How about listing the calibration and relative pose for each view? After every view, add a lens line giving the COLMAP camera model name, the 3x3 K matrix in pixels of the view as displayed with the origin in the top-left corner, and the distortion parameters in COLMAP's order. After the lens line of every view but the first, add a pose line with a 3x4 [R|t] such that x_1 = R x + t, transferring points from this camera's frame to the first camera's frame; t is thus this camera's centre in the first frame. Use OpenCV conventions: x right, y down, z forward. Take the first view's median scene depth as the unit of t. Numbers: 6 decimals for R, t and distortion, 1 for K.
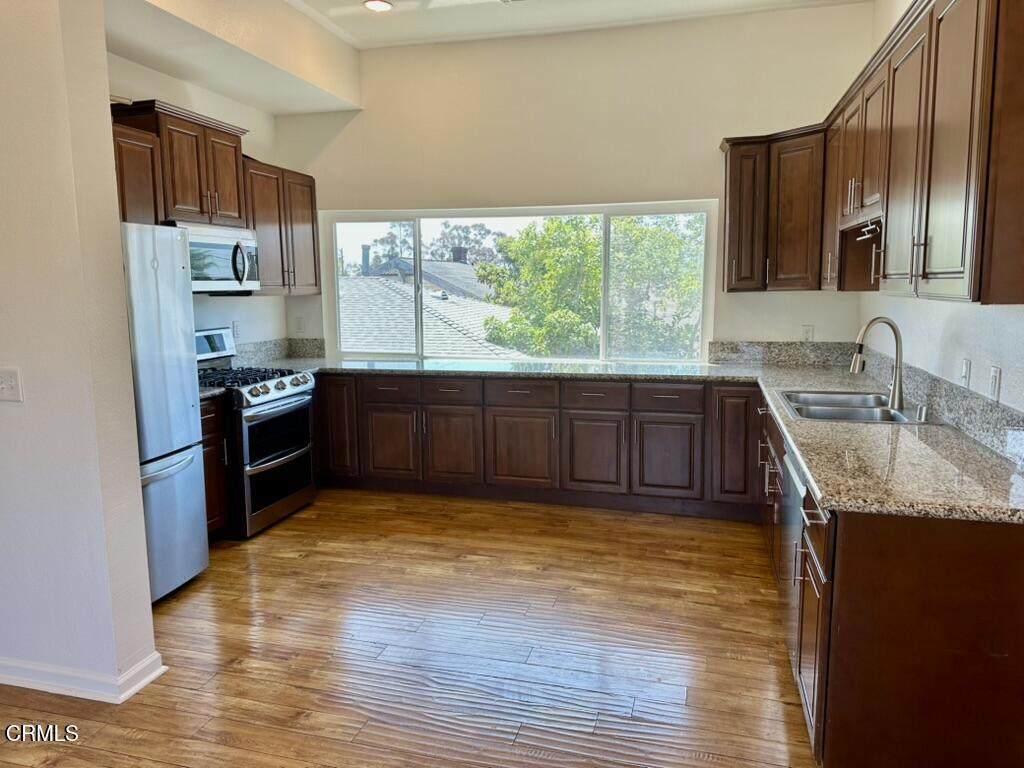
lens RADIAL K [[711.4, 0, 513.7], [0, 711.4, 379.5], [0, 0, 1]] dist [0.127129, -0.212263]
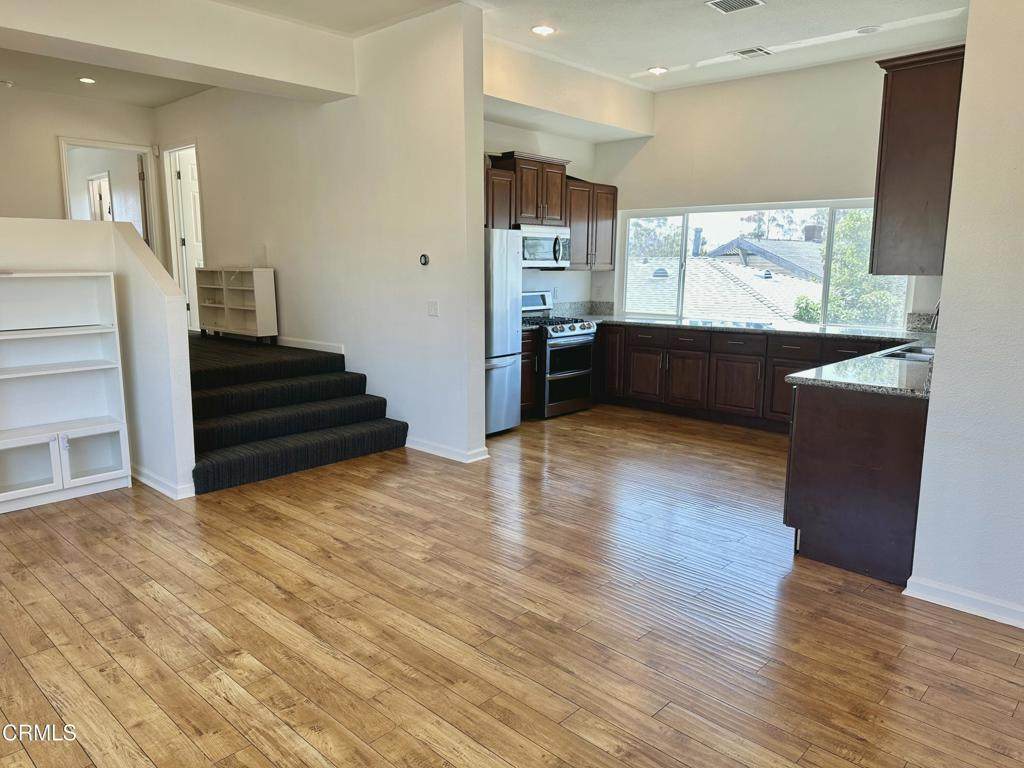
lens RADIAL K [[716.9, 0, 511.1], [0, 716.9, 385.8], [0, 0, 1]] dist [0.096075, -0.125195]
pose [[0.881331, 0.089826, -0.463882, 0.276349], [-0.073504, 0.995875, 0.053191, 0.057139], [0.466746, -0.012781, 0.884299, -0.420264]]
